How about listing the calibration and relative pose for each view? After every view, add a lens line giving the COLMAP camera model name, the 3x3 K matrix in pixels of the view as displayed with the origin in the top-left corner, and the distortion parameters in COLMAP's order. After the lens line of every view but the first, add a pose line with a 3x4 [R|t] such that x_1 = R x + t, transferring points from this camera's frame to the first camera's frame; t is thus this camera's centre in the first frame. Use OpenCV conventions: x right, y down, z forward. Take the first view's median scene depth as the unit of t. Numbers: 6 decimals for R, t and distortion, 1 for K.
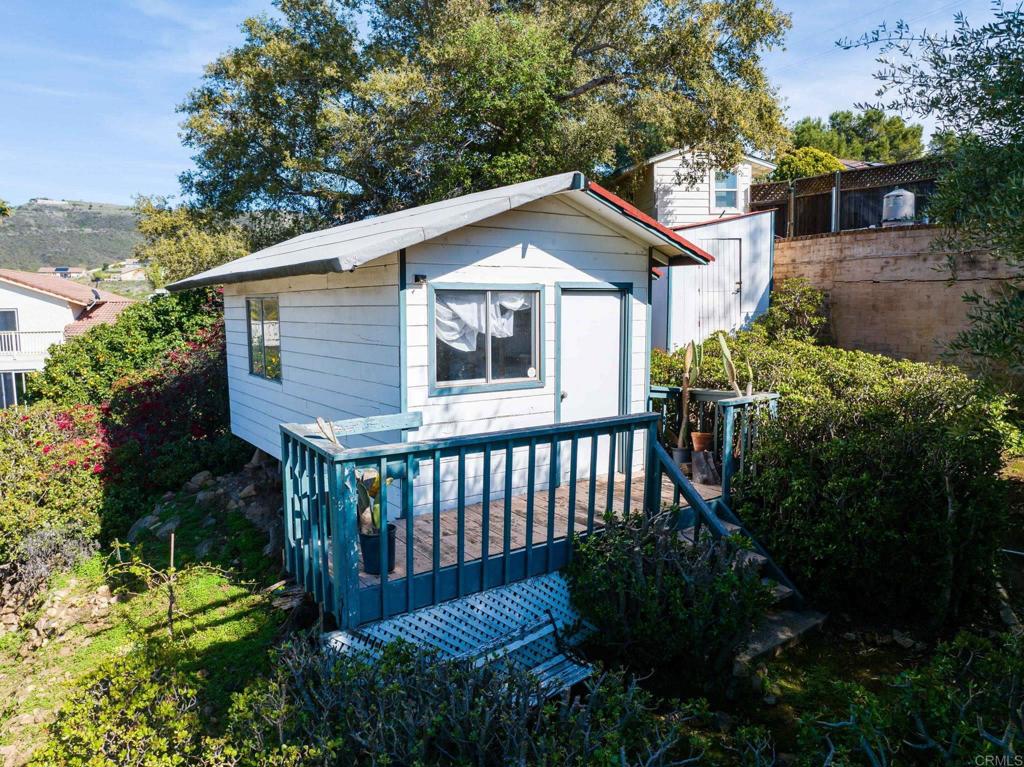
lens RADIAL K [[727.0, 0, 511.6], [0, 727.0, 383.8], [0, 0, 1]] dist [-0.059996, 0.027417]
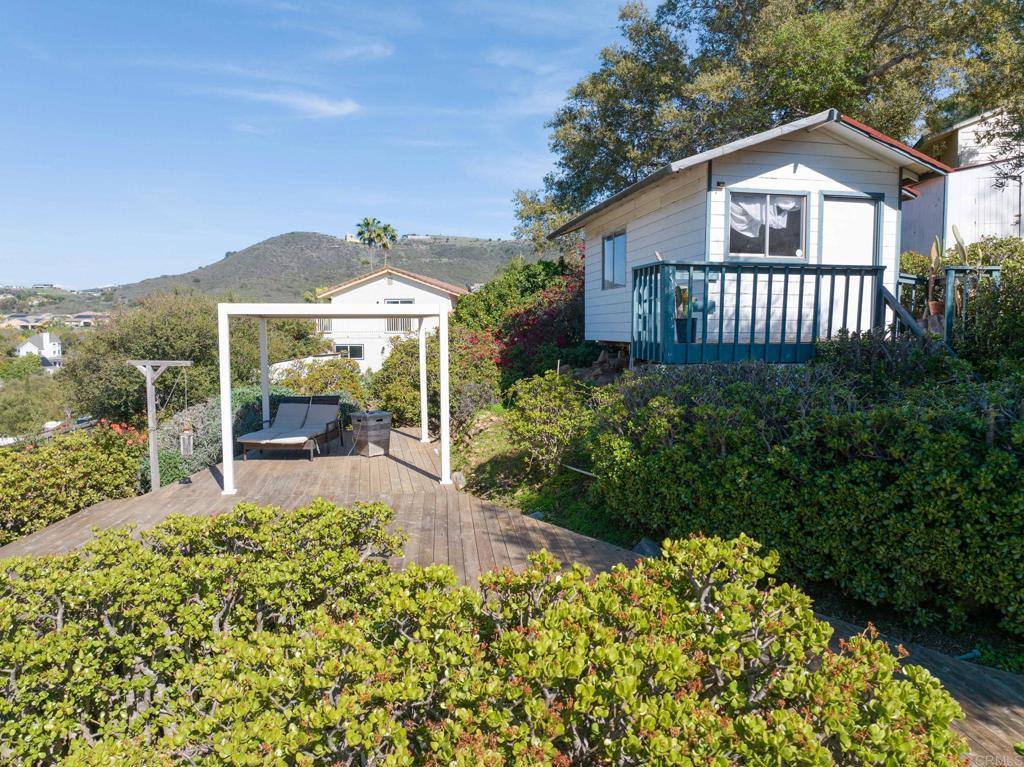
lens RADIAL K [[727.0, 0, 506.8], [0, 727.0, 386.2], [0, 0, 1]] dist [-0.059996, 0.027417]
pose [[0.904175, 0.038453, -0.425428, 0.063625], [-0.051523, 0.998486, -0.019256, 0.161721], [0.424044, 0.039330, 0.904787, -0.280270]]
